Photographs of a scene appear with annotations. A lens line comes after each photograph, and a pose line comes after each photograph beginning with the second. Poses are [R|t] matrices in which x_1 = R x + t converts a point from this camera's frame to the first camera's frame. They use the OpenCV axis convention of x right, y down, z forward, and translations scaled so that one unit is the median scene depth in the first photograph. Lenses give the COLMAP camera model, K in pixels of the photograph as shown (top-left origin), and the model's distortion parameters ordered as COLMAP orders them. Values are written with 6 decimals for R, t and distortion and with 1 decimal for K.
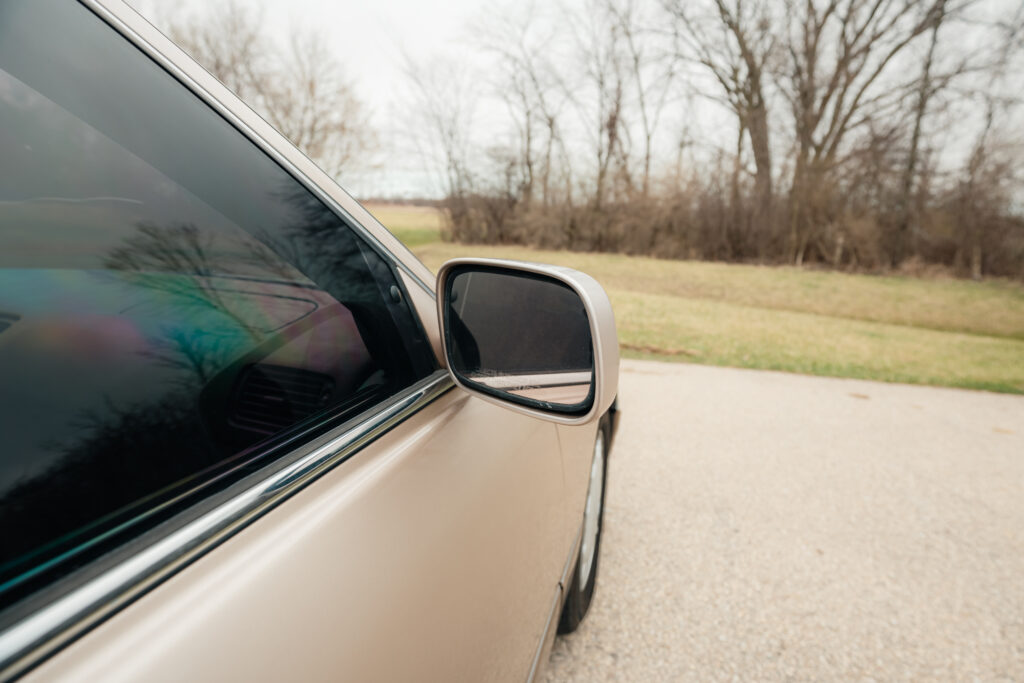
lens RADIAL K [[526.2, 0, 512.0], [0, 526.2, 341.5], [0, 0, 1]] dist [-0.069322, 0.031533]
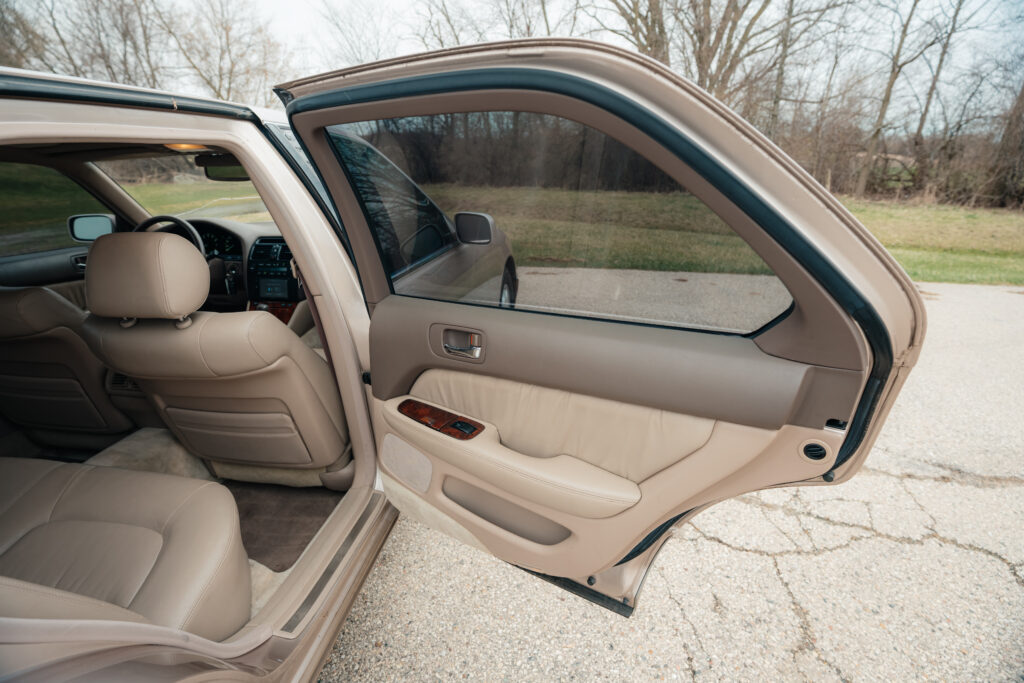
lens RADIAL K [[526.2, 0, 512.0], [0, 526.2, 341.5], [0, 0, 1]] dist [-0.069322, 0.031533]
pose [[0.989168, -0.076209, 0.125458, -0.012810], [0.059832, 0.989774, 0.129489, 0.015343], [-0.134044, -0.120580, 0.983612, -0.145825]]
